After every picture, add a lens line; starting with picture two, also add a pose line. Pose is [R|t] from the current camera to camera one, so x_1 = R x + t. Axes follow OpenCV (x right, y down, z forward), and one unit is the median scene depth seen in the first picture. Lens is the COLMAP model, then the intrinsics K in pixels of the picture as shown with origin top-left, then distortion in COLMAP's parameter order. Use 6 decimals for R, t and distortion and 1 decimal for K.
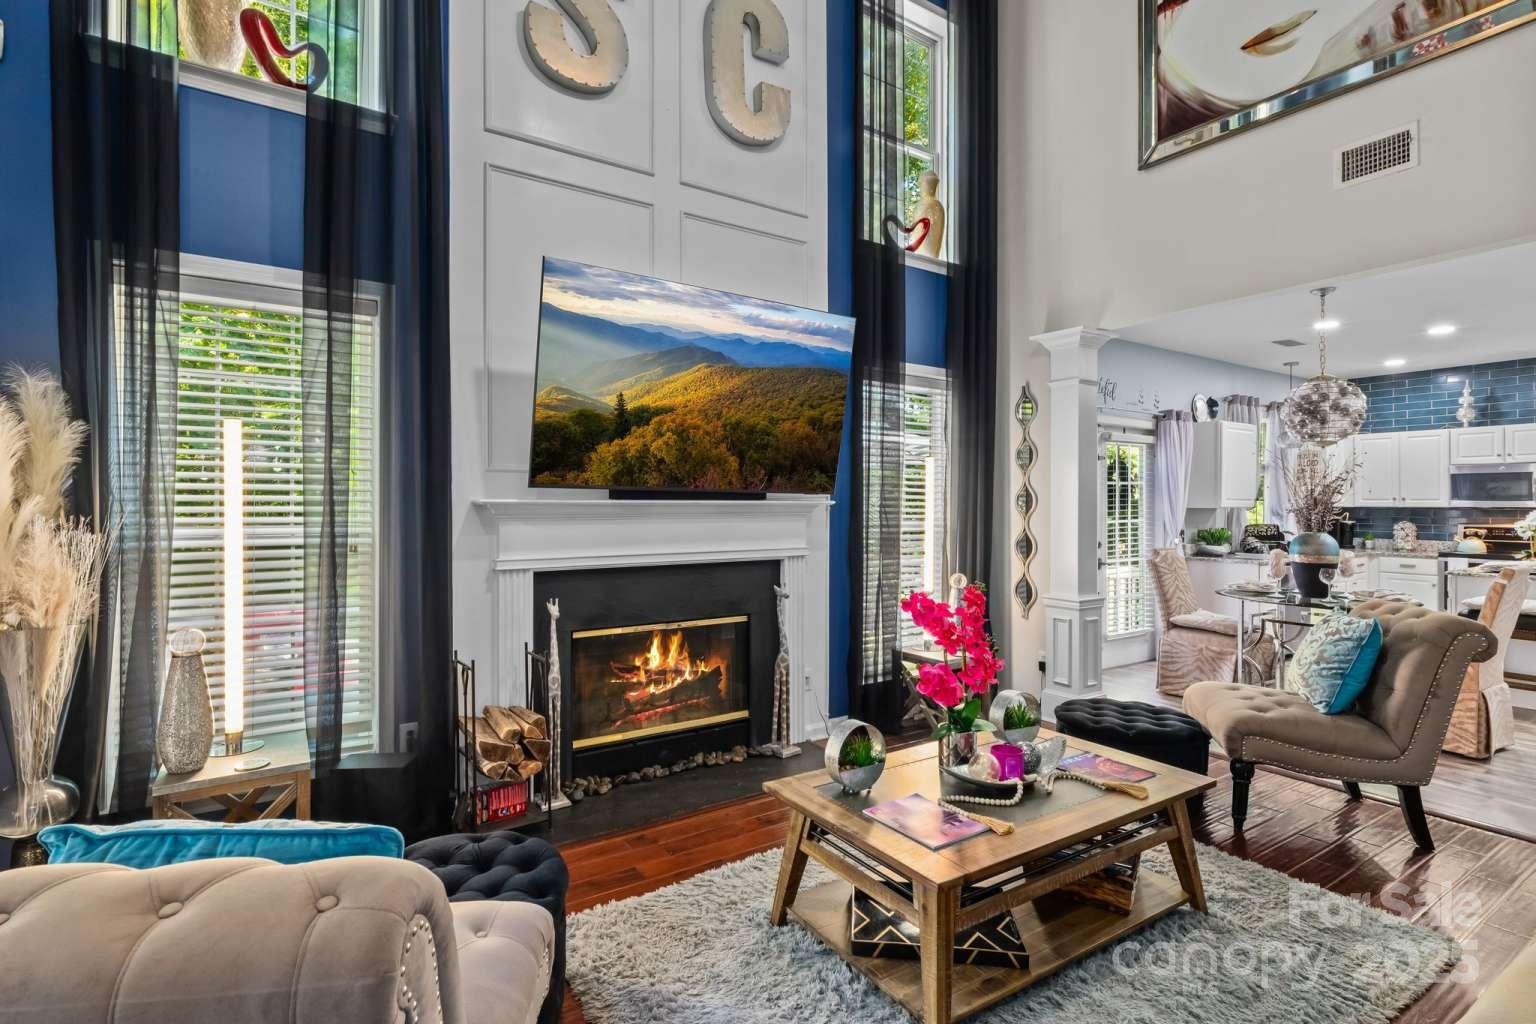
lens RADIAL K [[743.8, 0, 767.5], [0, 743.8, 495.6], [0, 0, 1]] dist [0.002534, 0.000435]
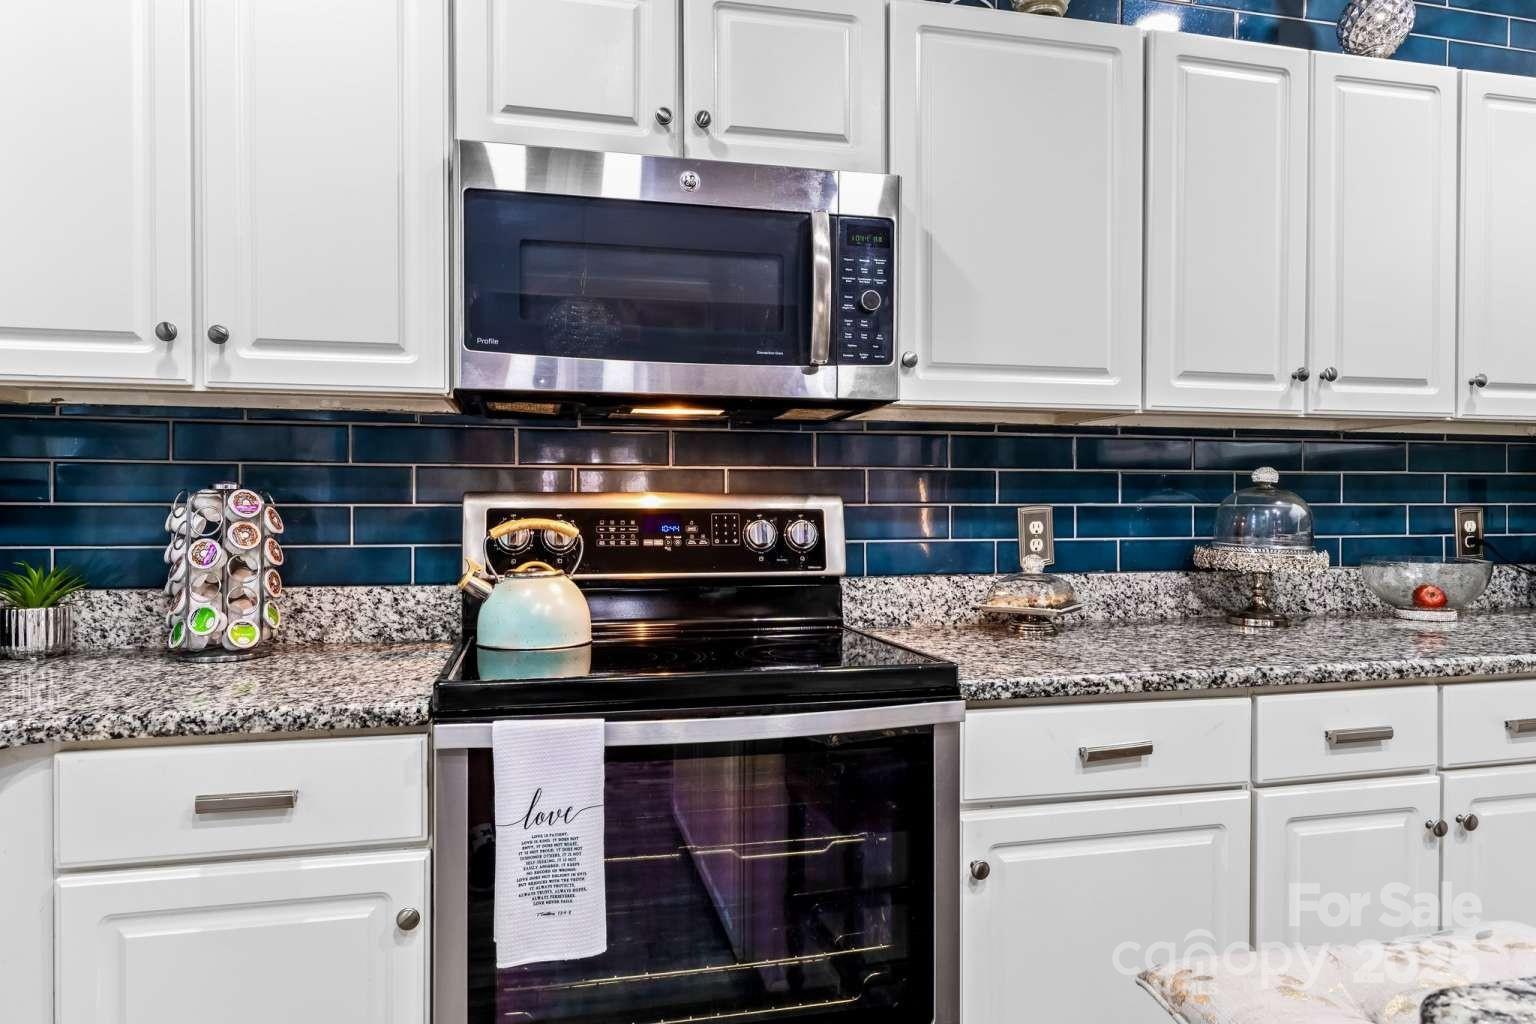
lens RADIAL K [[963.6, 0, 768.0], [0, 963.6, 512.0], [0, 0, 1]] dist [0.001786, 0.000731]
pose [[0.344886, -0.005479, 0.938629, 0.720715], [-0.006595, 0.999944, 0.008260, 0.039741], [-0.938621, -0.009038, 0.344831, 0.842572]]
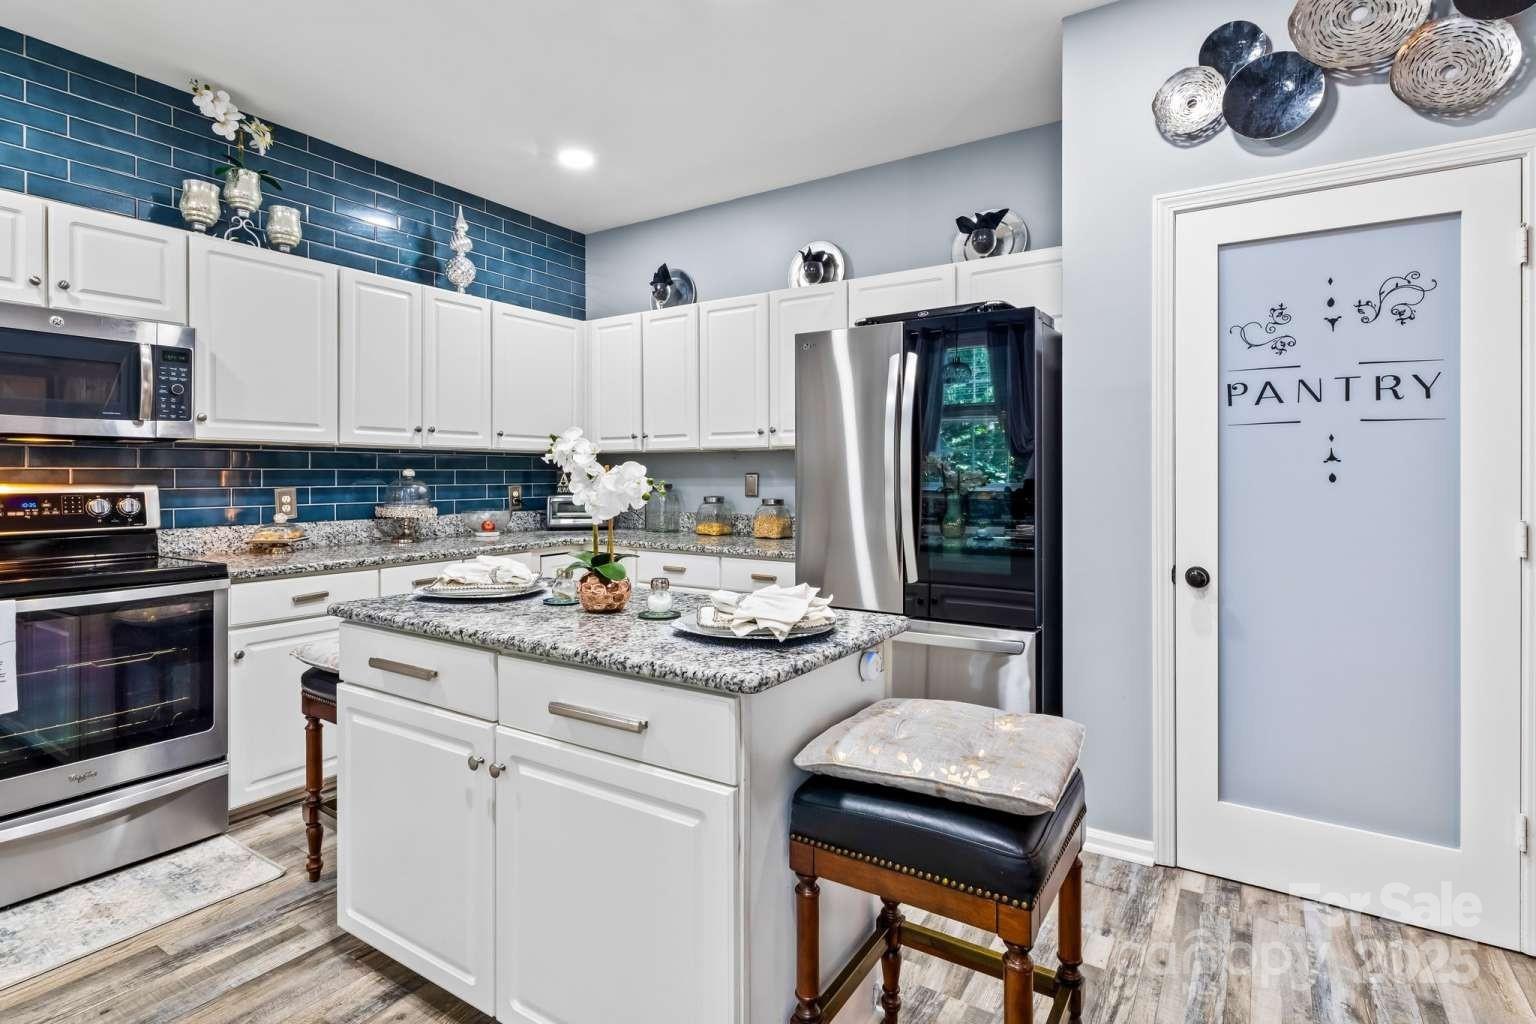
lens RADIAL K [[761.3, 0, 769.0], [0, 761.3, 477.0], [0, 0, 1]] dist [0.000987, -0.000541]
pose [[-0.401378, -0.005849, 0.915894, 0.501735], [-0.009441, 0.999953, 0.002248, 0.029692], [-0.915864, -0.007744, -0.401414, 0.787043]]
